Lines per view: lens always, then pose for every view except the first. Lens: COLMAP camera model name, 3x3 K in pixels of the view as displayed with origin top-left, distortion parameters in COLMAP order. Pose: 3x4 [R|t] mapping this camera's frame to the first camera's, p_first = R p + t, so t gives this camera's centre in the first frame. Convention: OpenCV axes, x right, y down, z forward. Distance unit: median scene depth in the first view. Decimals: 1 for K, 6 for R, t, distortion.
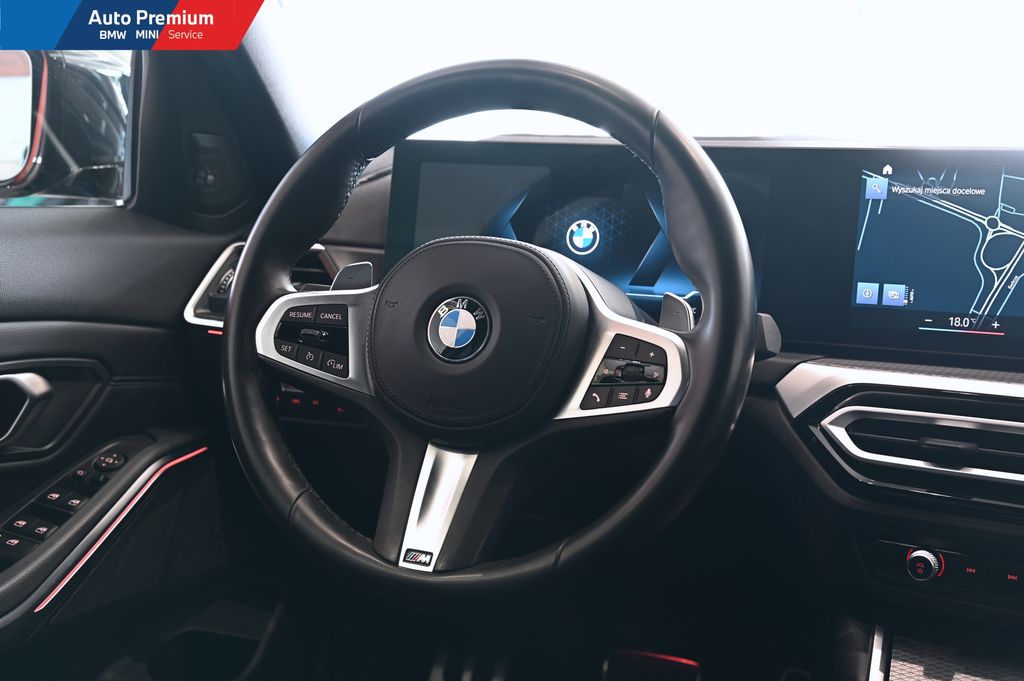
lens RADIAL K [[1405.0, 0, 512.0], [0, 1405.0, 340.5], [0, 0, 1]] dist [0.002054, -0.012087]
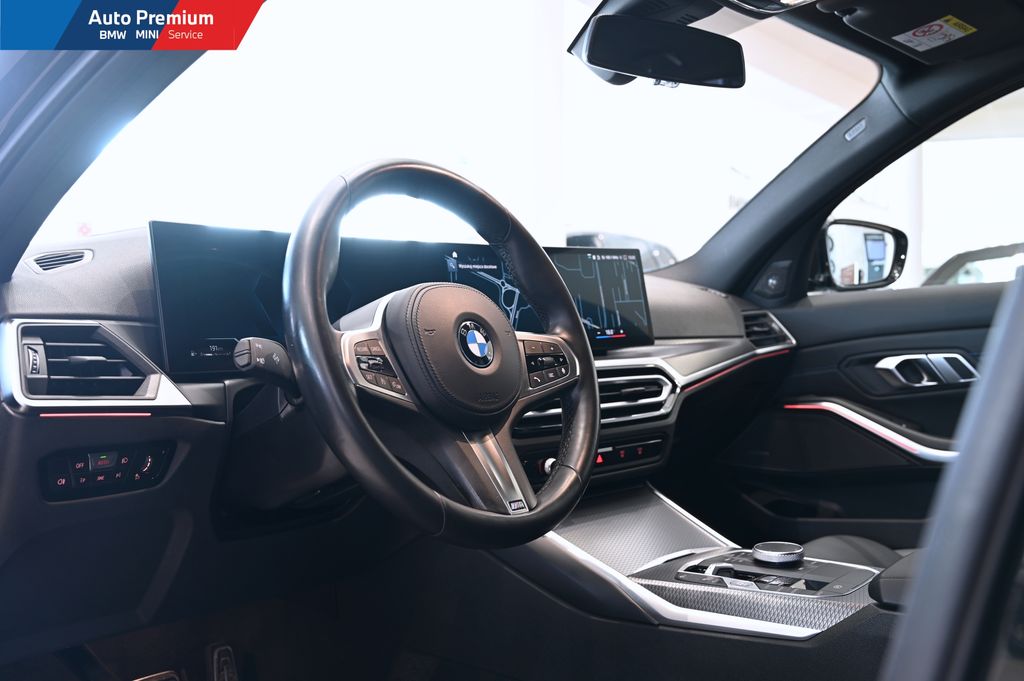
lens RADIAL K [[991.0, 0, 512.0], [0, 991.0, 340.5], [0, 0, 1]] dist [0.010141, 0.010002]
pose [[0.276243, -0.038878, 0.960301, -0.914113], [0.165025, 0.986260, -0.007542, 0.001522], [-0.946814, 0.160558, 0.278863, 0.647533]]
